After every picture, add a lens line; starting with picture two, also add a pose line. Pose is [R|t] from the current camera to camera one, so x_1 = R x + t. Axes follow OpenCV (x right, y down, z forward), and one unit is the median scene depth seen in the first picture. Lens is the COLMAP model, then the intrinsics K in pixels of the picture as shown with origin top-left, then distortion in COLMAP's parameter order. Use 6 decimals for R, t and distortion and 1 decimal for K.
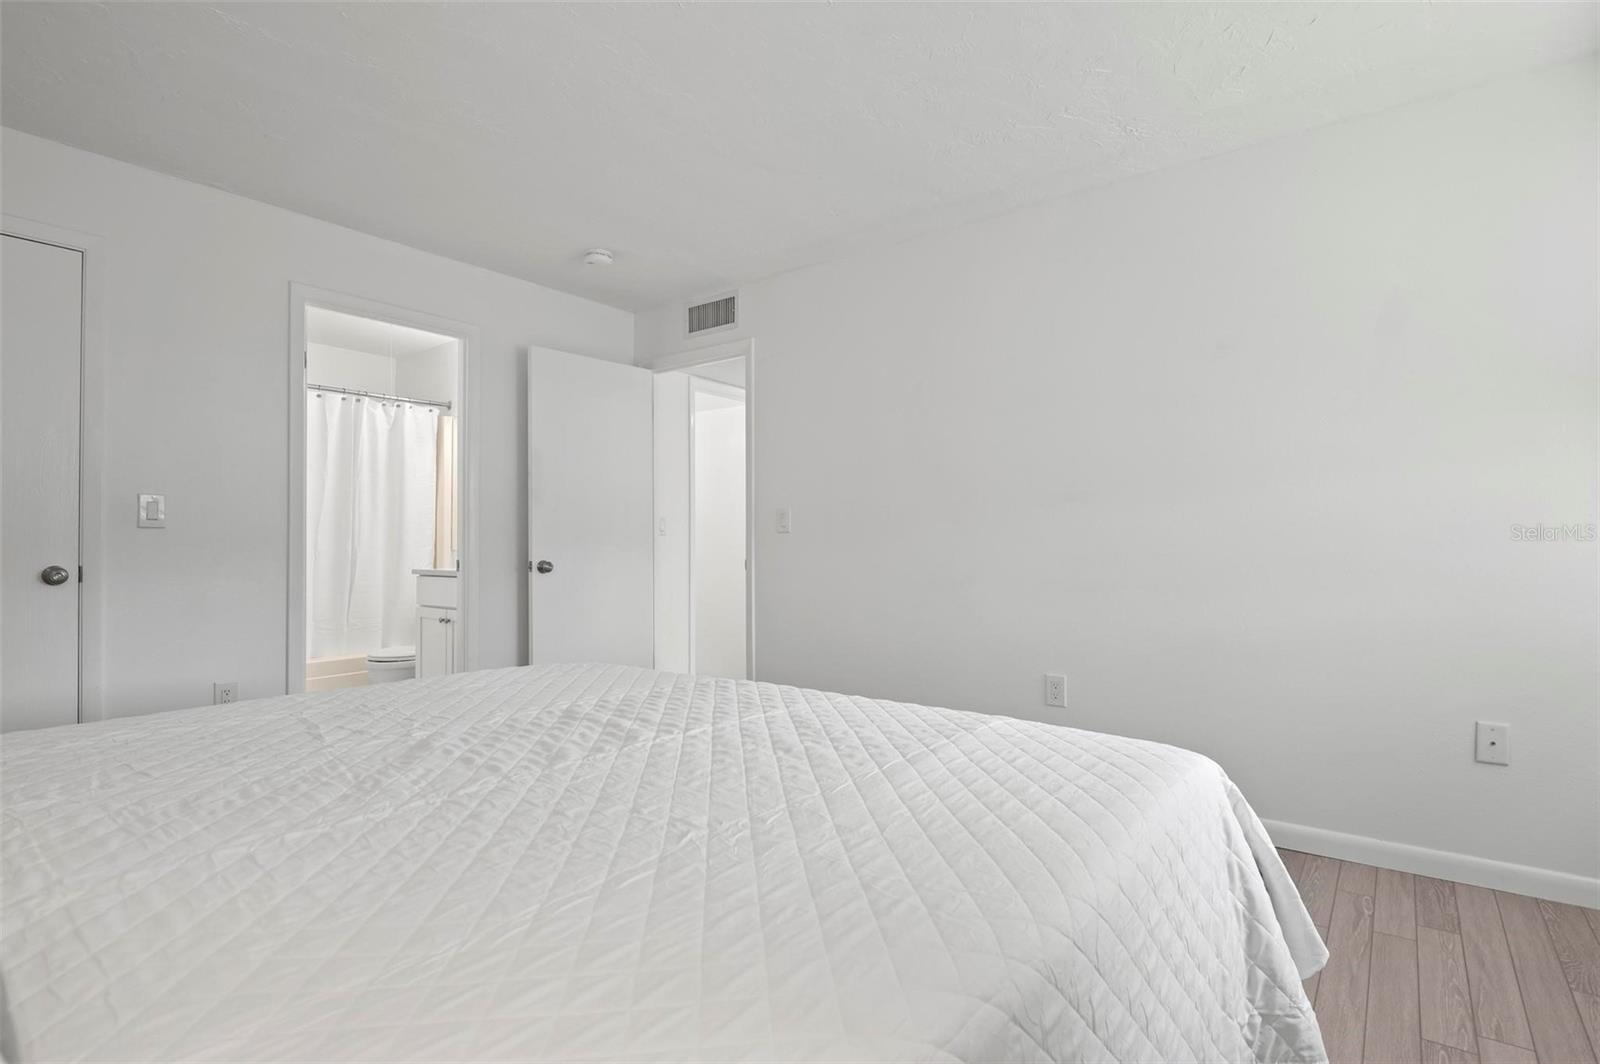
lens RADIAL K [[753.7, 0, 799.2], [0, 753.7, 535.0], [0, 0, 1]] dist [0.010484, -0.008104]
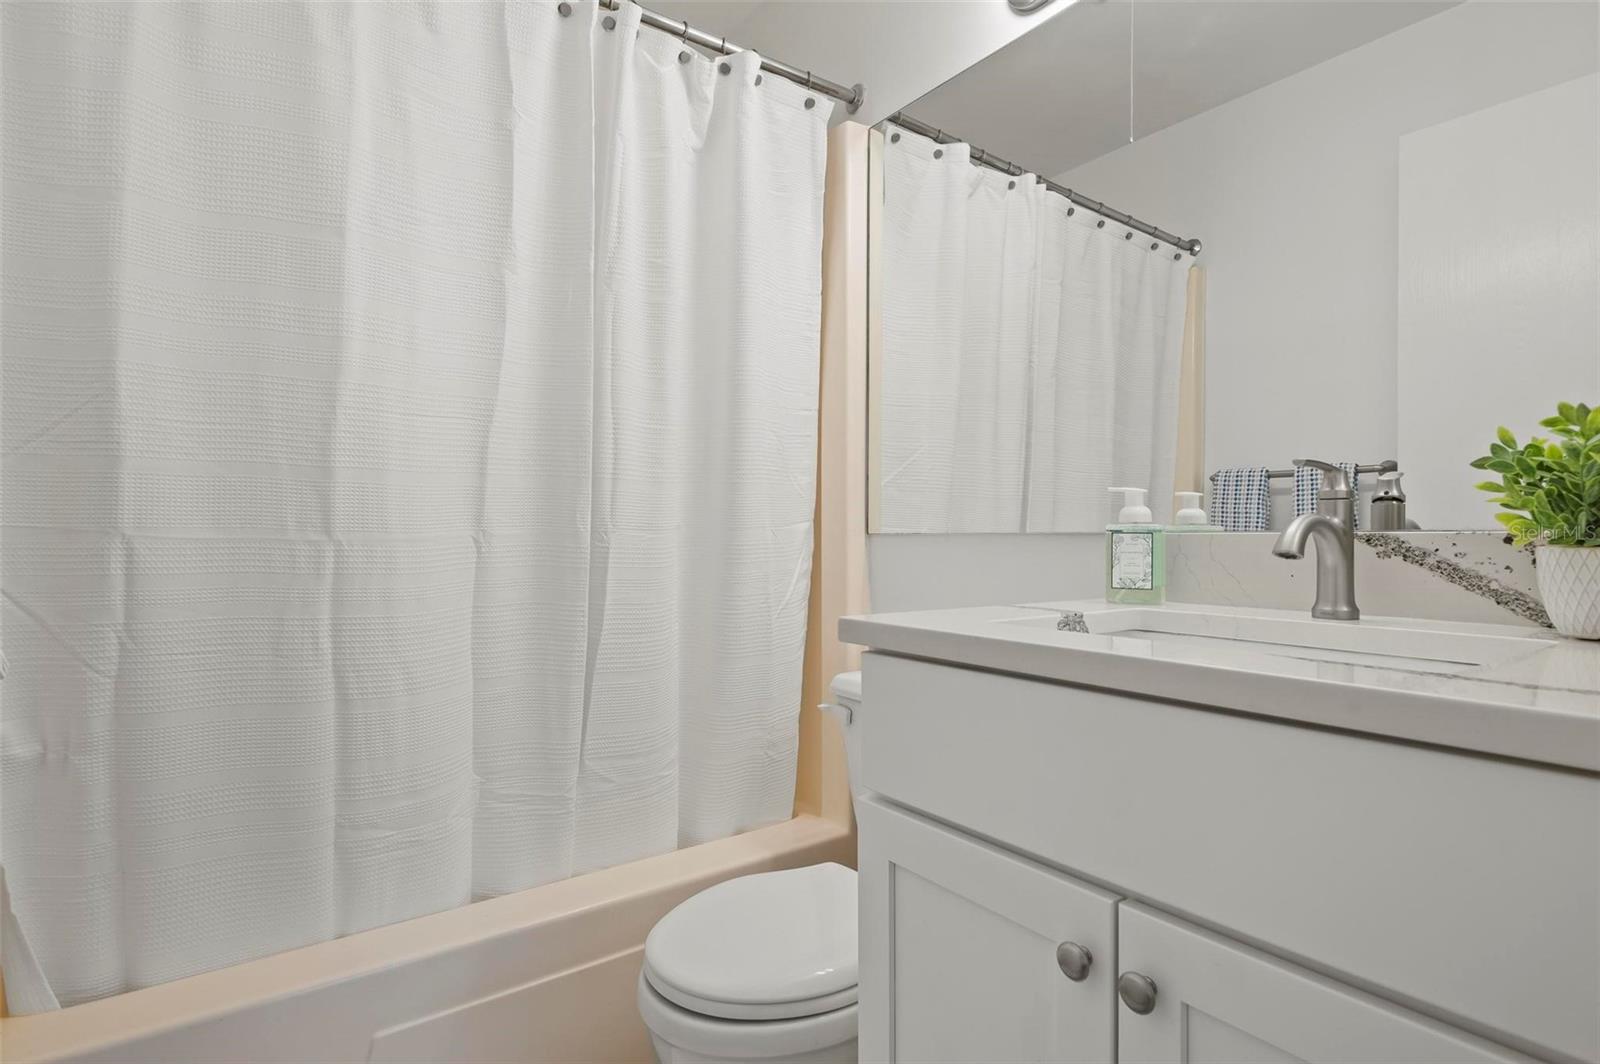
lens RADIAL K [[806.7, 0, 803.0], [0, 806.7, 534.8], [0, 0, 1]] dist [0.008908, -0.001971]
pose [[0.951586, -0.001096, -0.307381, -0.399549], [0.000188, 0.999996, -0.002984, 0.022598], [0.307383, 0.002782, 0.951582, 0.695477]]
